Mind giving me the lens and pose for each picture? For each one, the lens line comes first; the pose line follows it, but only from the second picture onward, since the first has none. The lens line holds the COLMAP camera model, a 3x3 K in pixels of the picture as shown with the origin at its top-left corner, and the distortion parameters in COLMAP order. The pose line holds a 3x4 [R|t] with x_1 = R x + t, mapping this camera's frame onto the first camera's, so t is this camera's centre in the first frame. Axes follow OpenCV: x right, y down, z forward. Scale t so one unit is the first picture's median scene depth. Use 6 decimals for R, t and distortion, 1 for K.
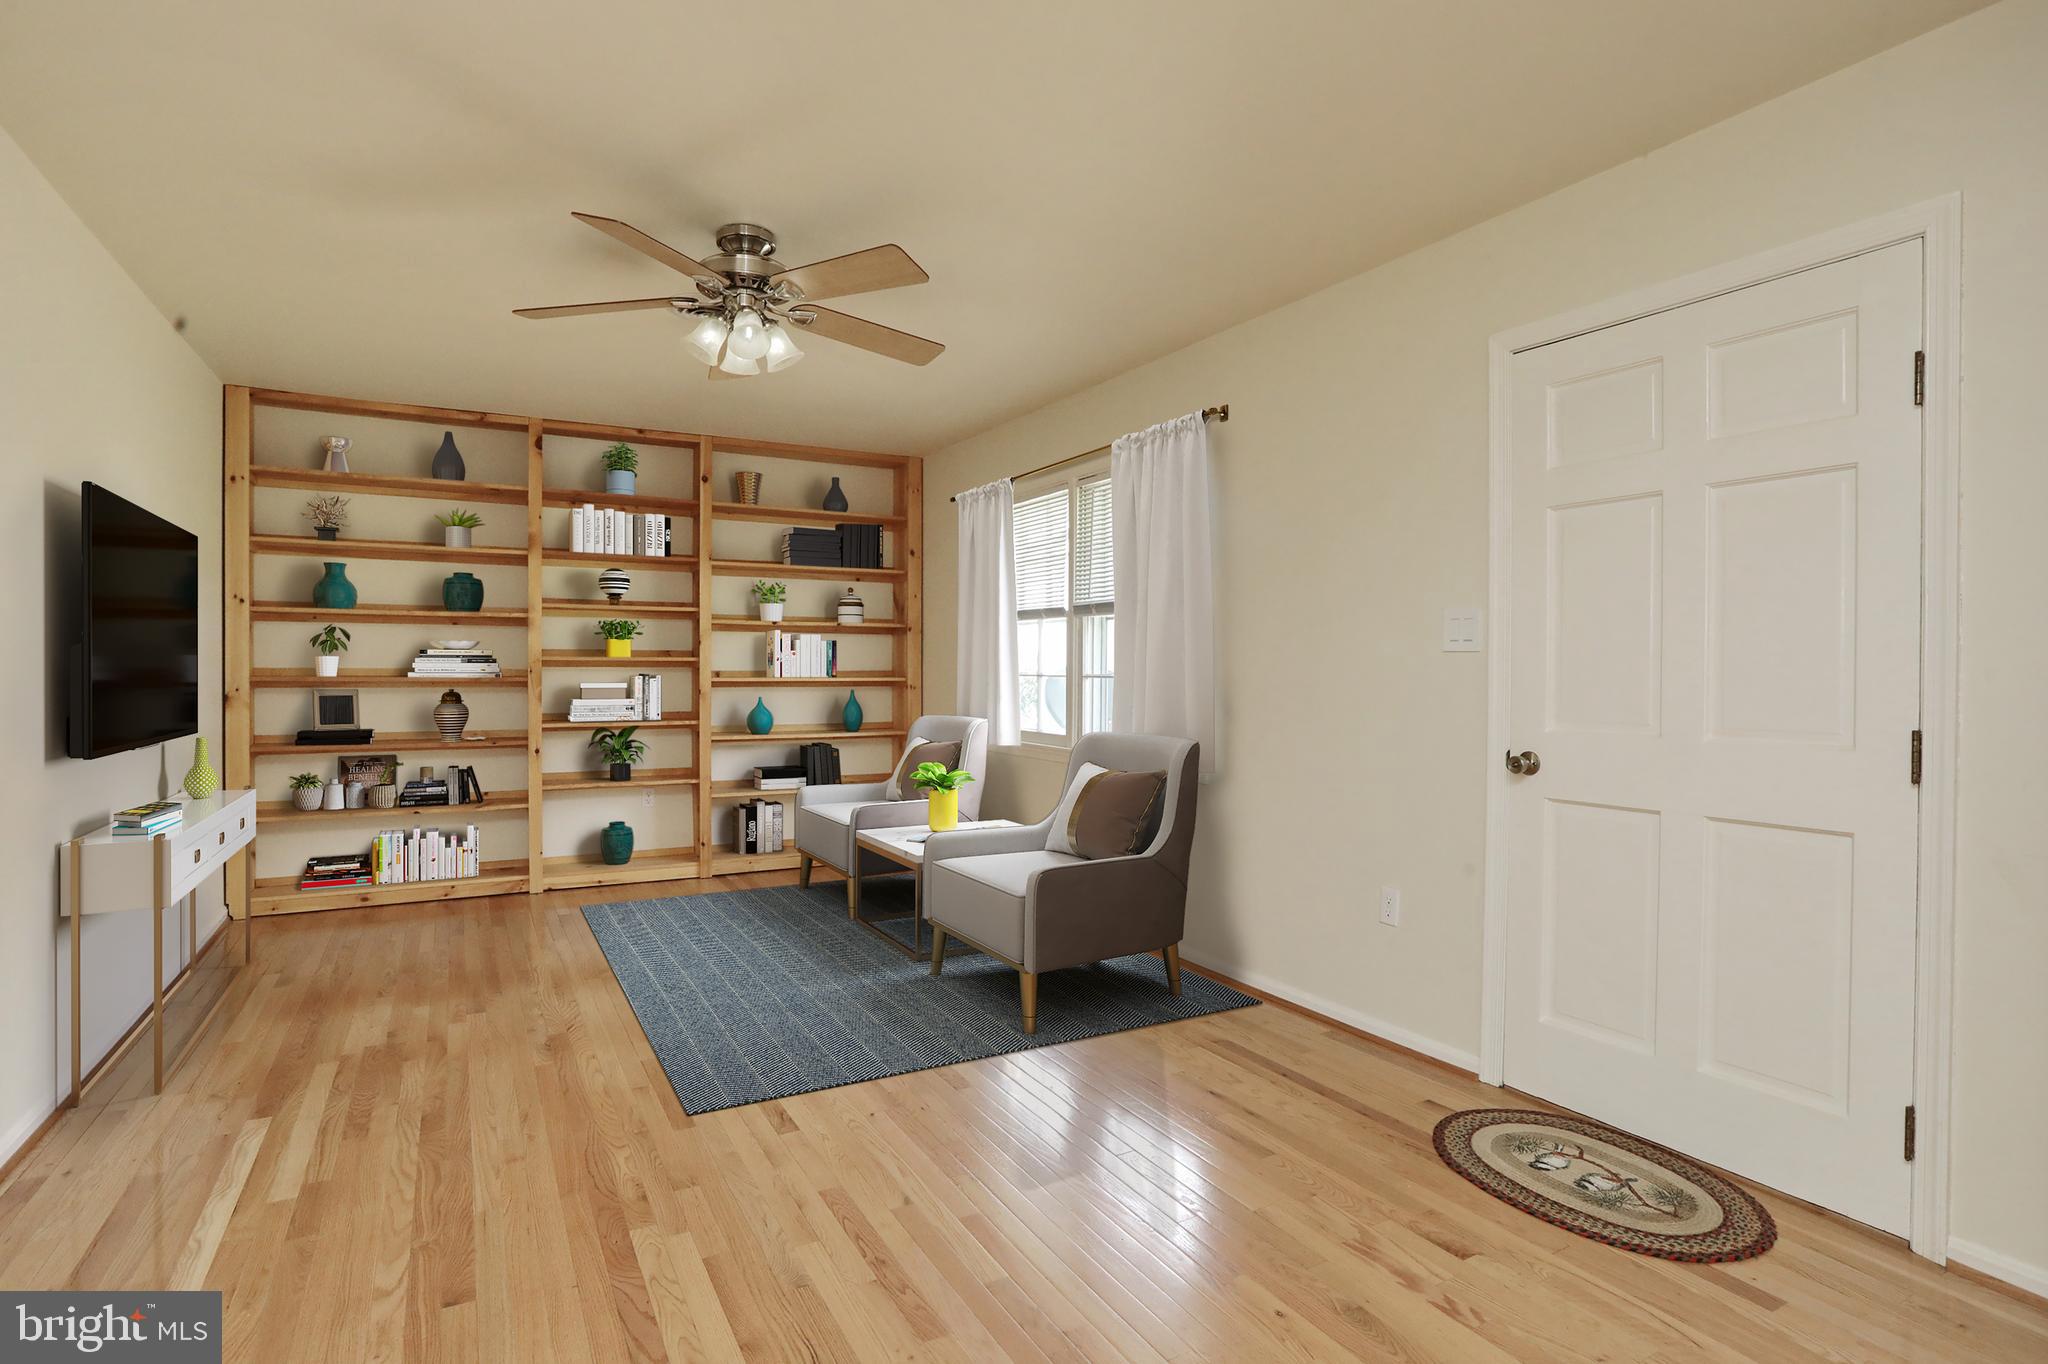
lens RADIAL K [[1027.3, 0, 1024.0], [0, 1027.3, 682.0], [0, 0, 1]] dist [-0.059931, 0.031476]
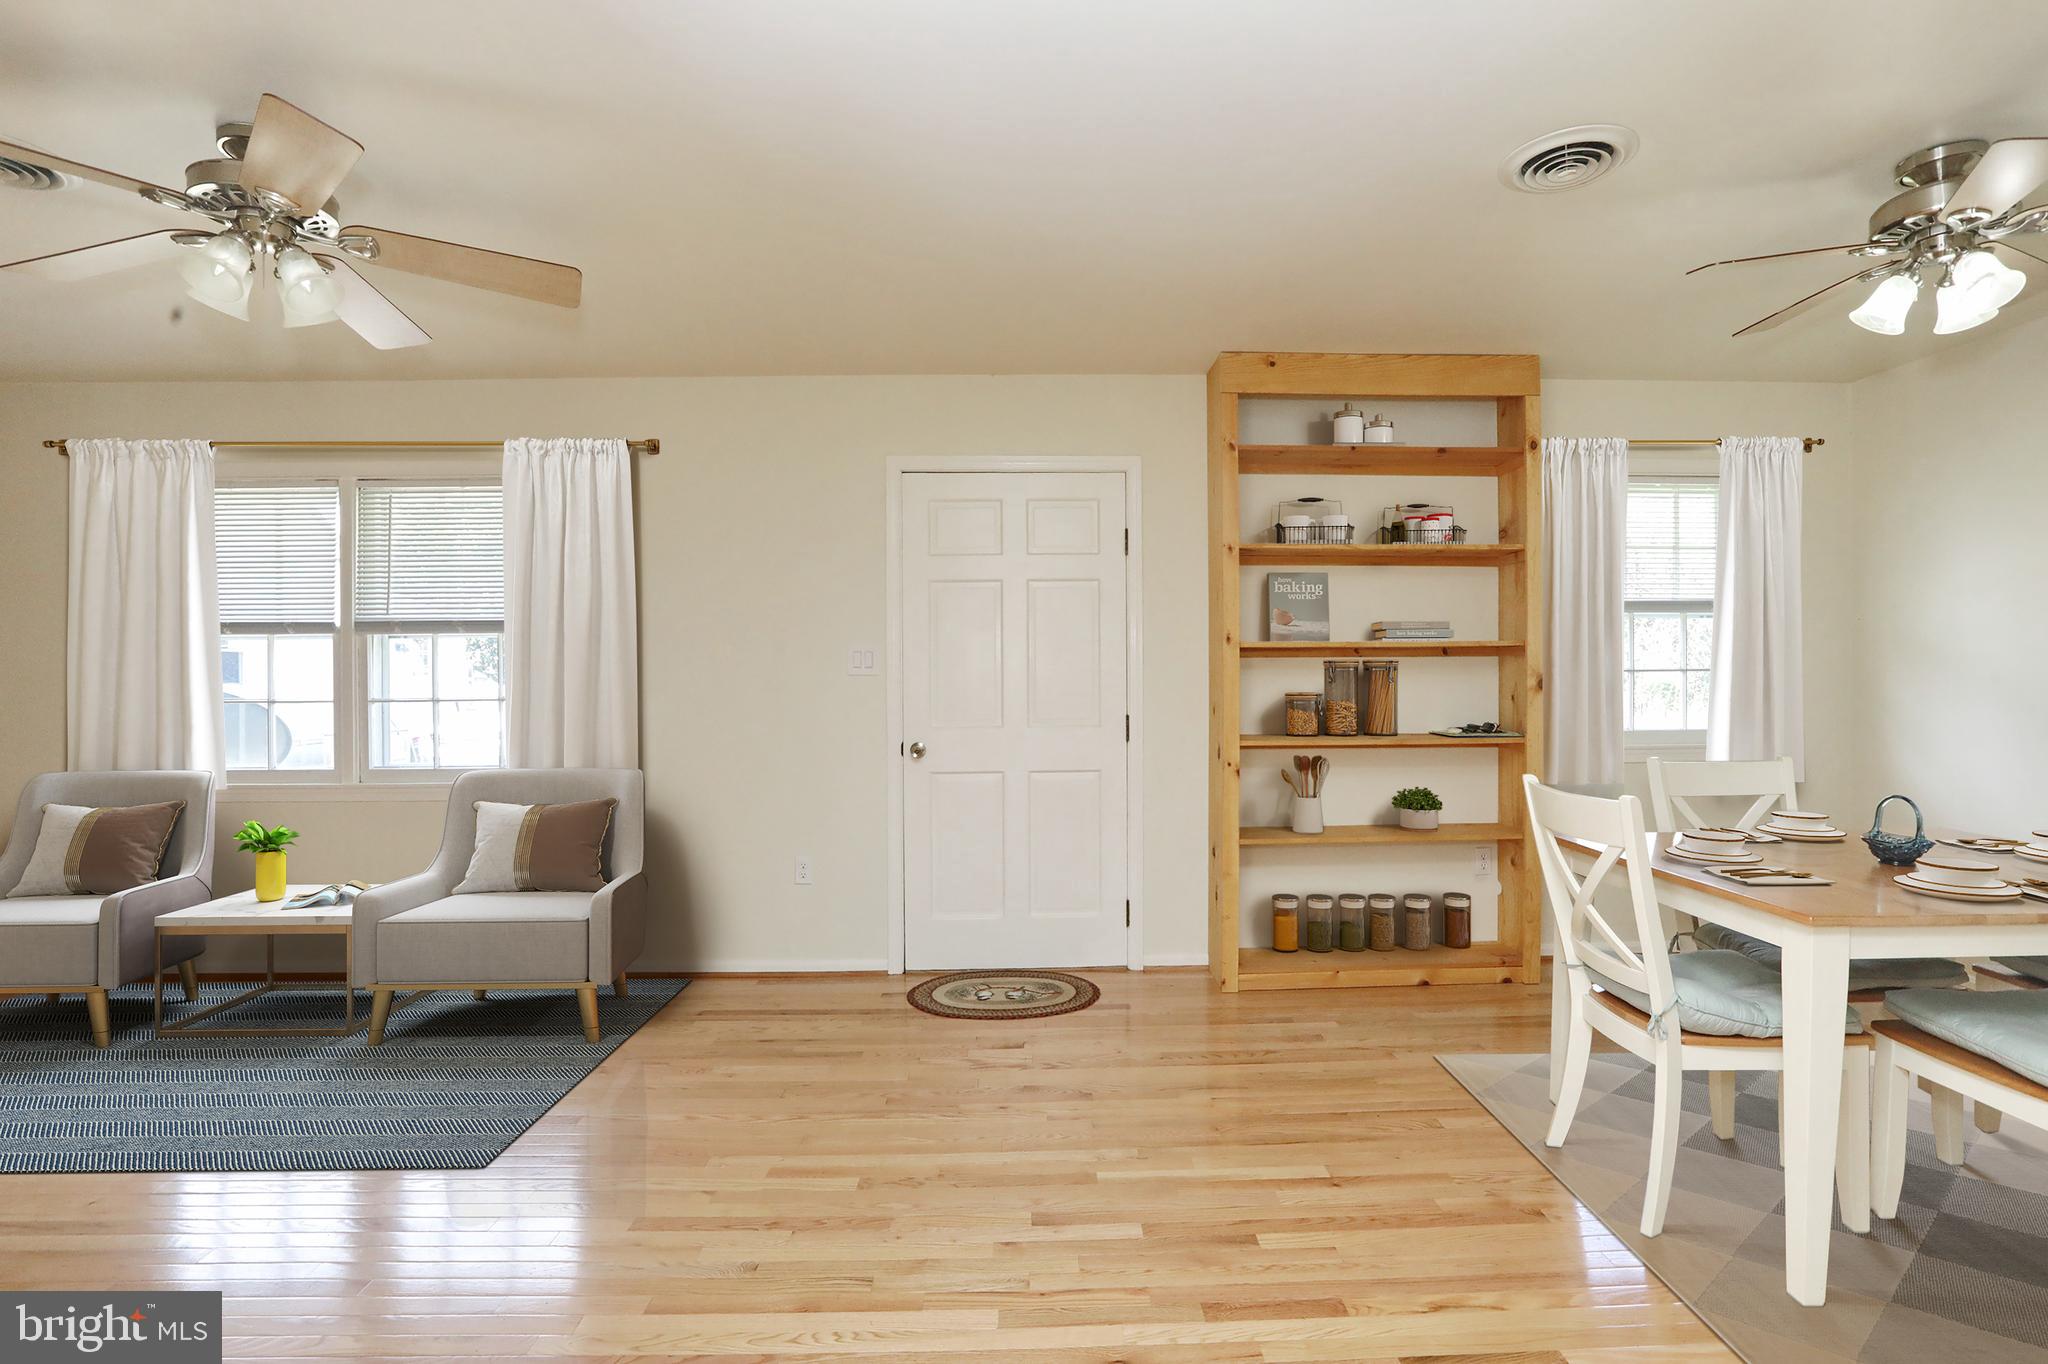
lens RADIAL K [[989.7, 0, 1024.0], [0, 989.7, 682.0], [0, 0, 1]] dist [-0.000019, 0.000022]
pose [[0.465801, -0.006590, 0.884865, -0.755197], [0.021309, 0.999766, -0.003771, -0.012271], [-0.884633, 0.020613, 0.465832, 0.177897]]
